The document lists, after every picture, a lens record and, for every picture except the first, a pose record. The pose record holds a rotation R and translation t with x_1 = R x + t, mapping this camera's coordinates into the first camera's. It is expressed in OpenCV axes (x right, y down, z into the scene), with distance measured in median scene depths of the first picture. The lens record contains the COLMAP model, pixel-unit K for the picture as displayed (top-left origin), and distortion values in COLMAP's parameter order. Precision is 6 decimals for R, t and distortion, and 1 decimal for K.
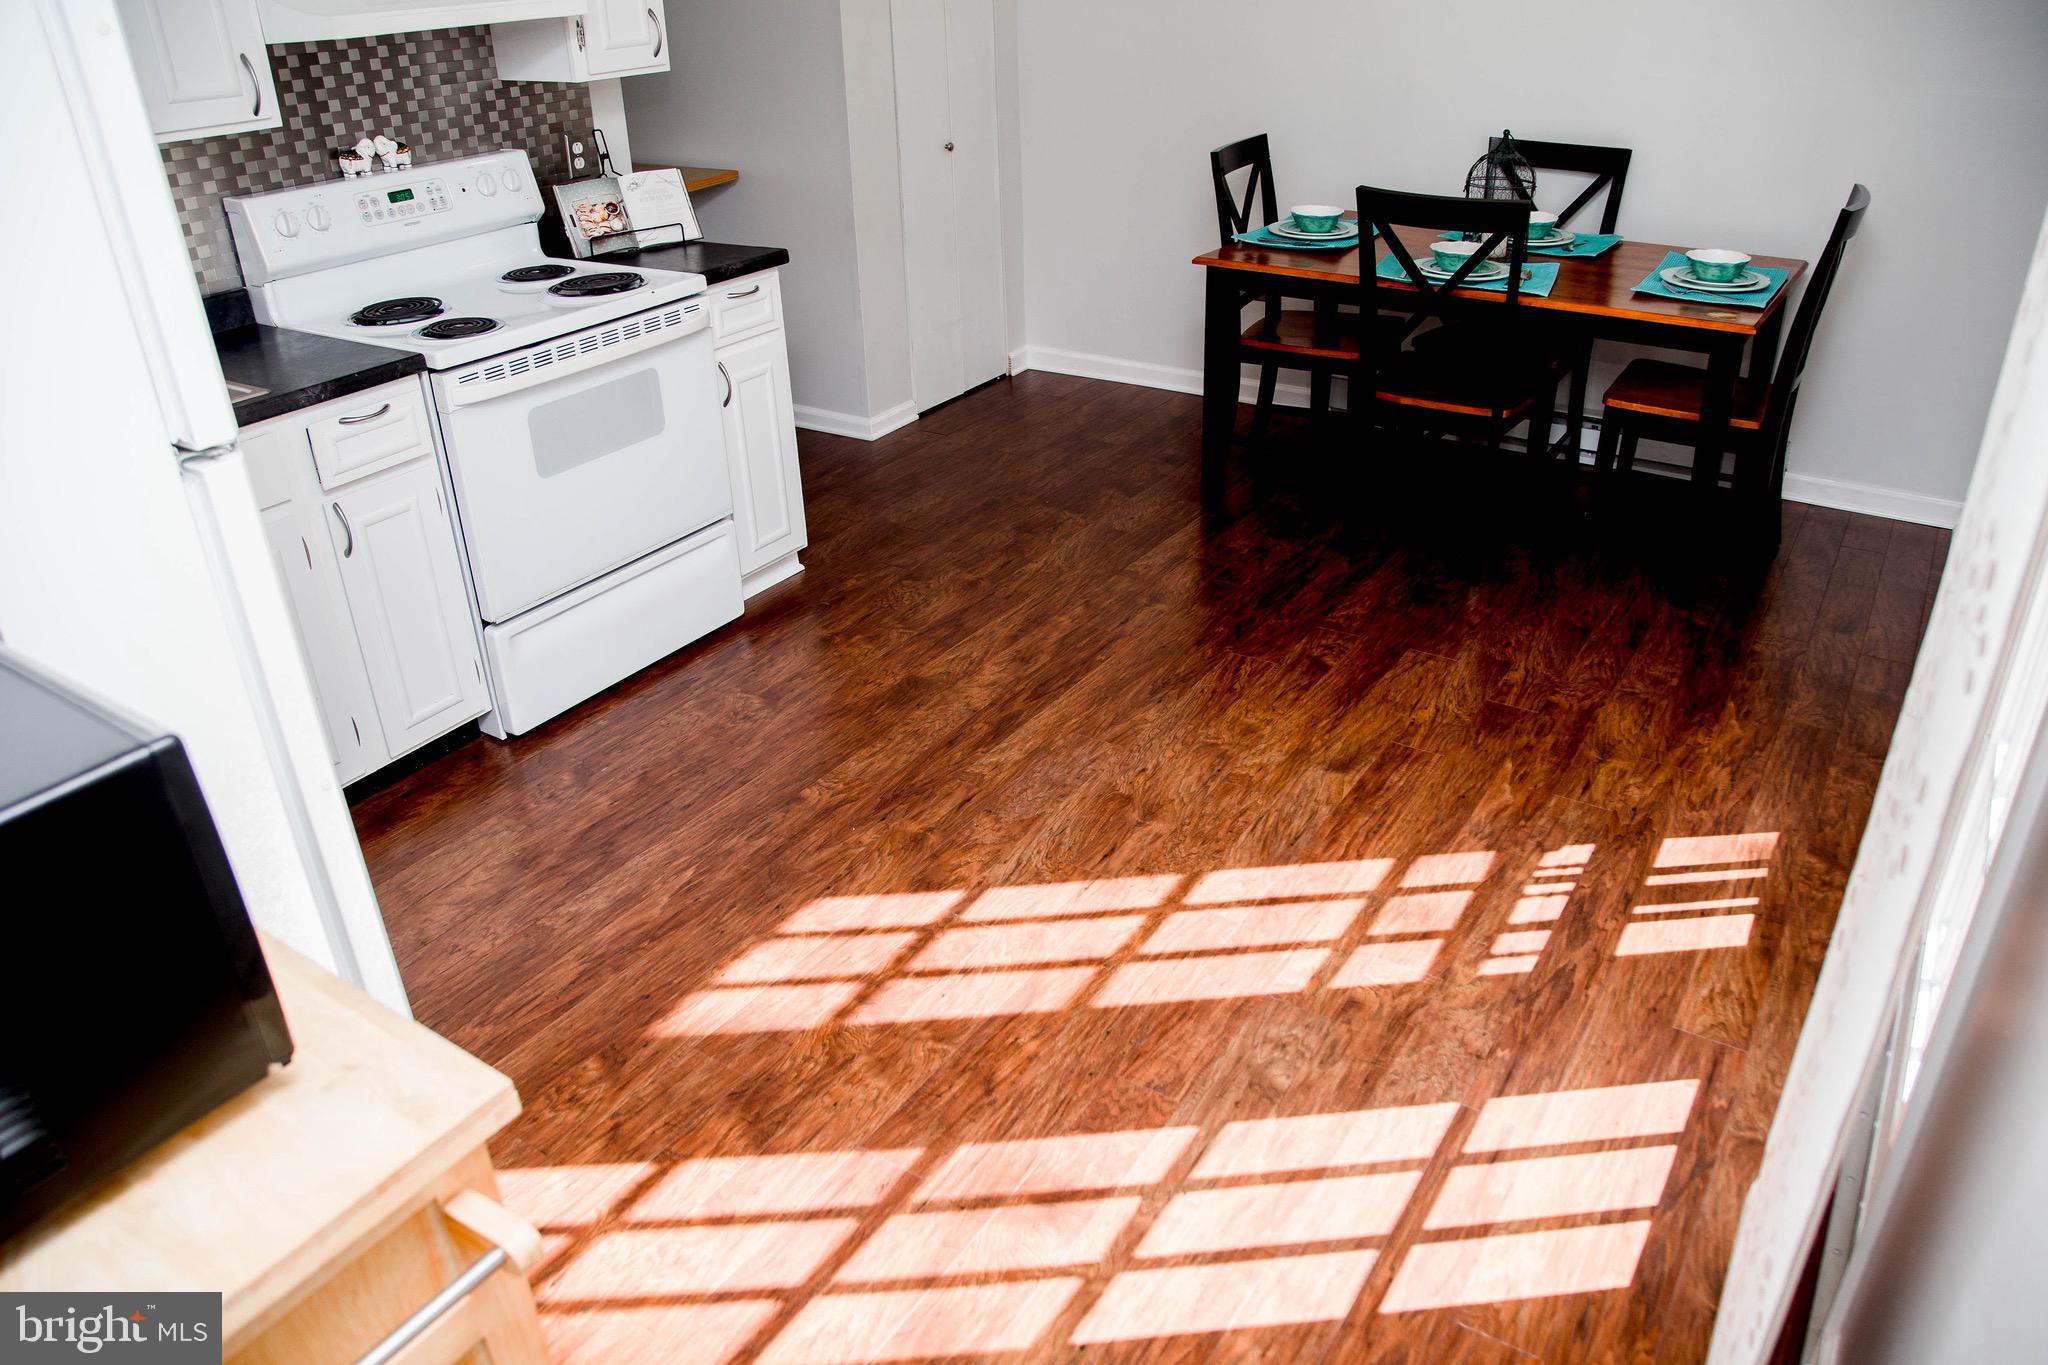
lens RADIAL K [[1478.7, 0, 1044.3], [0, 1478.7, 682.1], [0, 0, 1]] dist [-0.128448, 0.073971]
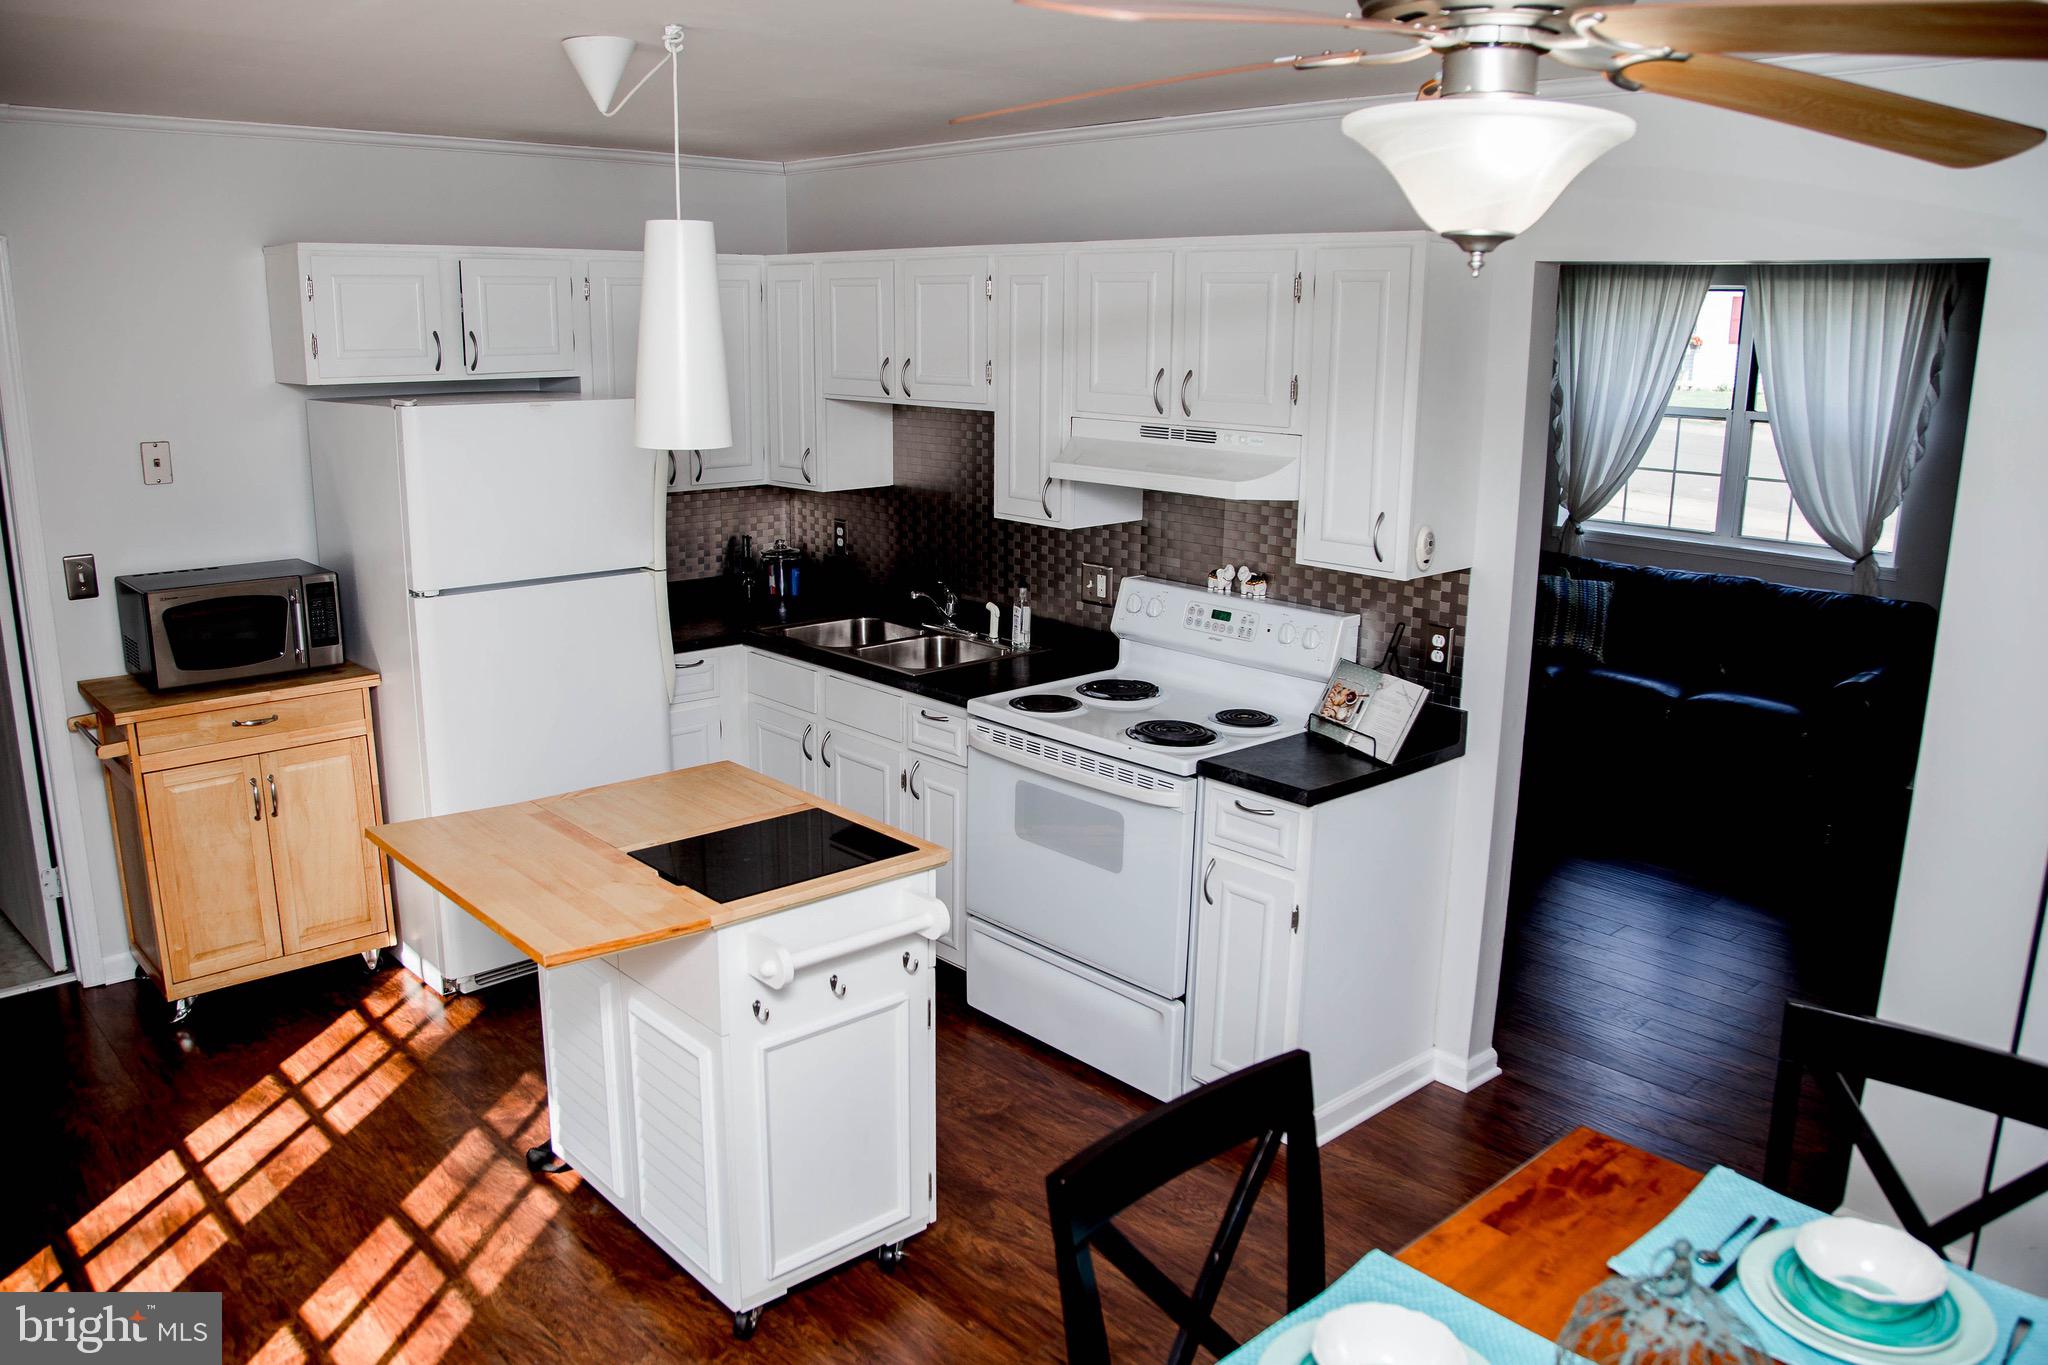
lens RADIAL K [[1478.7, 0, 1044.3], [0, 1478.7, 682.1], [0, 0, 1]] dist [-0.128448, 0.073971]
pose [[-0.222578, 0.243872, -0.943920, 0.854303], [-0.463648, 0.825228, 0.322535, -0.720989], [0.857607, 0.509436, -0.070607, 1.156419]]
